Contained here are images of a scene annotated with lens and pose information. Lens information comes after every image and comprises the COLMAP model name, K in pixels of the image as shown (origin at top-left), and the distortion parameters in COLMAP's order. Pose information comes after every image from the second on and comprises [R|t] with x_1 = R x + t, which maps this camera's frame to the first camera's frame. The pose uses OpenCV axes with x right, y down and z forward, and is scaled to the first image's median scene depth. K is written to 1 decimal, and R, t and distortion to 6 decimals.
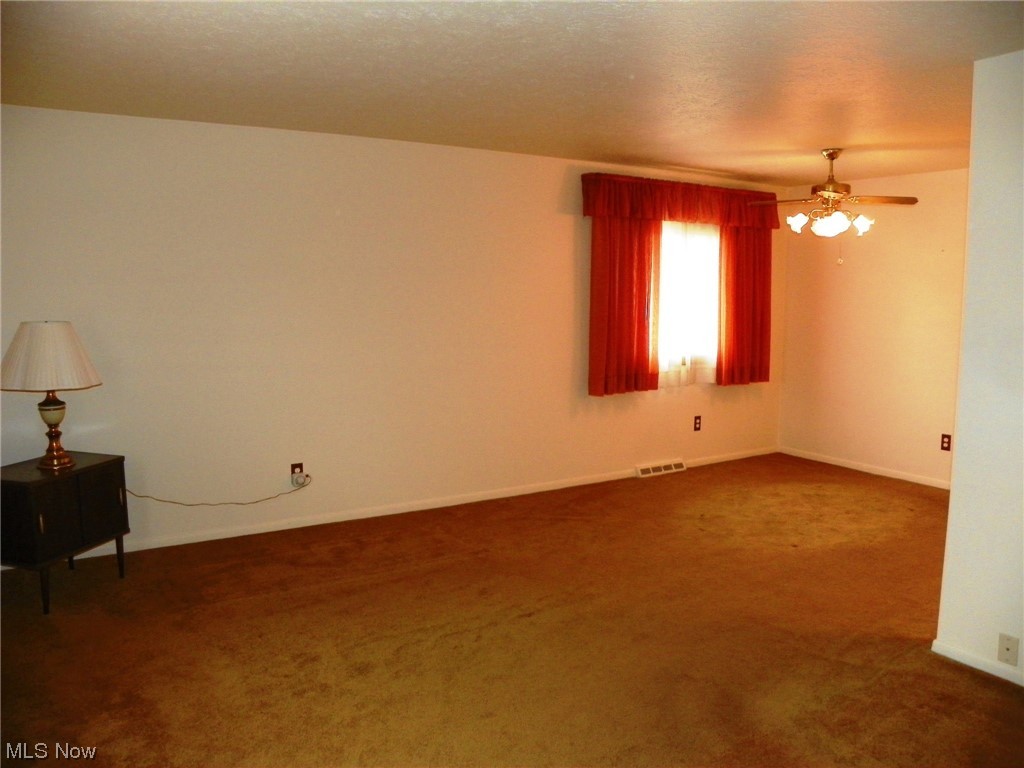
lens RADIAL K [[787.4, 0, 512.0], [0, 787.4, 384.0], [0, 0, 1]] dist [-0.149359, 0.097408]
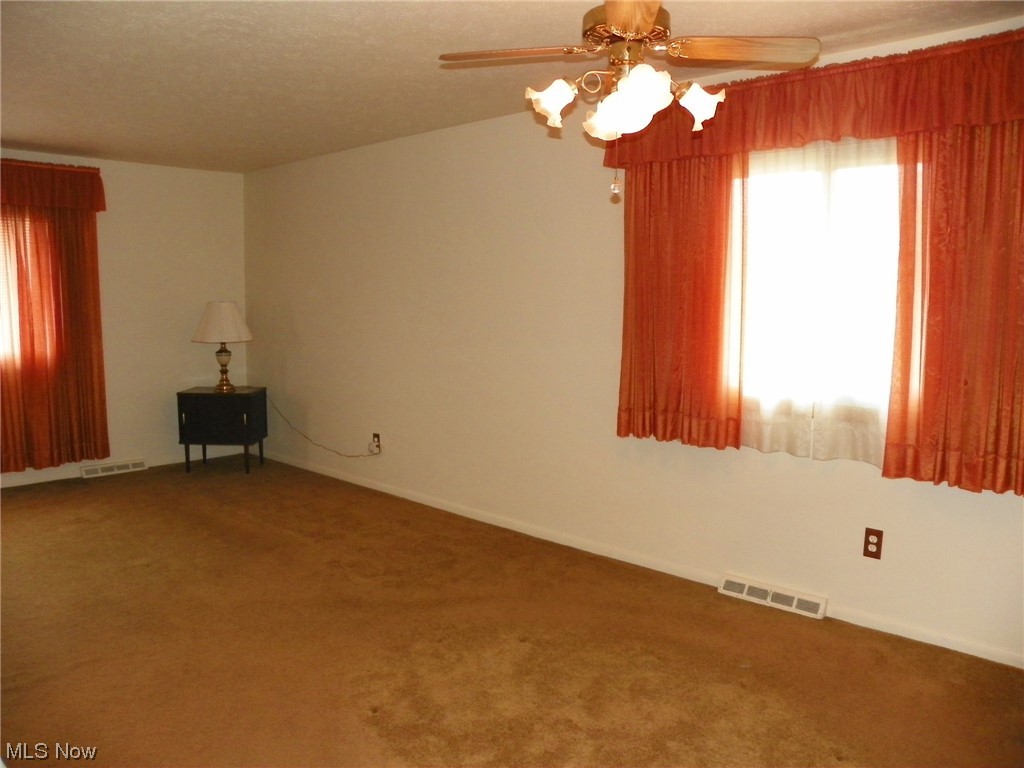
lens RADIAL K [[800.7, 0, 516.7], [0, 800.7, 369.5], [0, 0, 1]] dist [-0.071127, 0.001297]
pose [[0.250514, 0.105073, -0.962394, 0.761076], [-0.104394, 0.991228, 0.081047, -0.089517], [0.962468, 0.080165, 0.259286, 0.750603]]
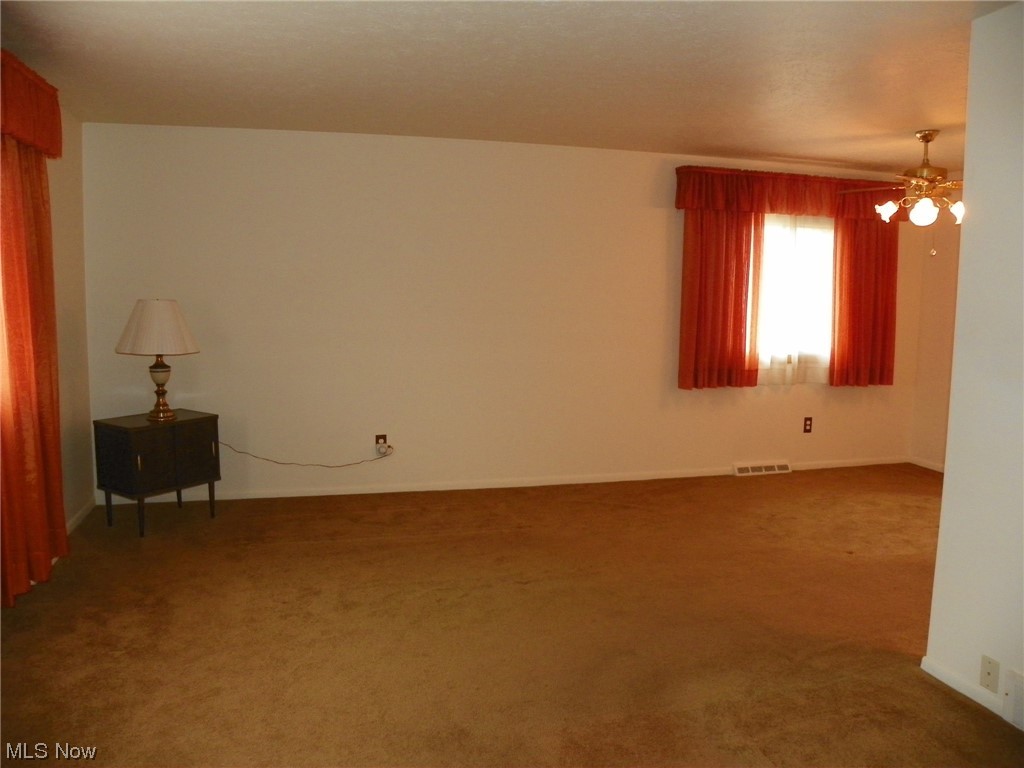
lens RADIAL K [[787.4, 0, 512.0], [0, 787.4, 384.0], [0, 0, 1]] dist [-0.149359, 0.097408]
pose [[0.956828, 0.042893, -0.287472, 0.187019], [-0.044223, 0.999020, 0.001867, 0.016836], [0.287271, 0.010927, 0.957787, -0.013738]]
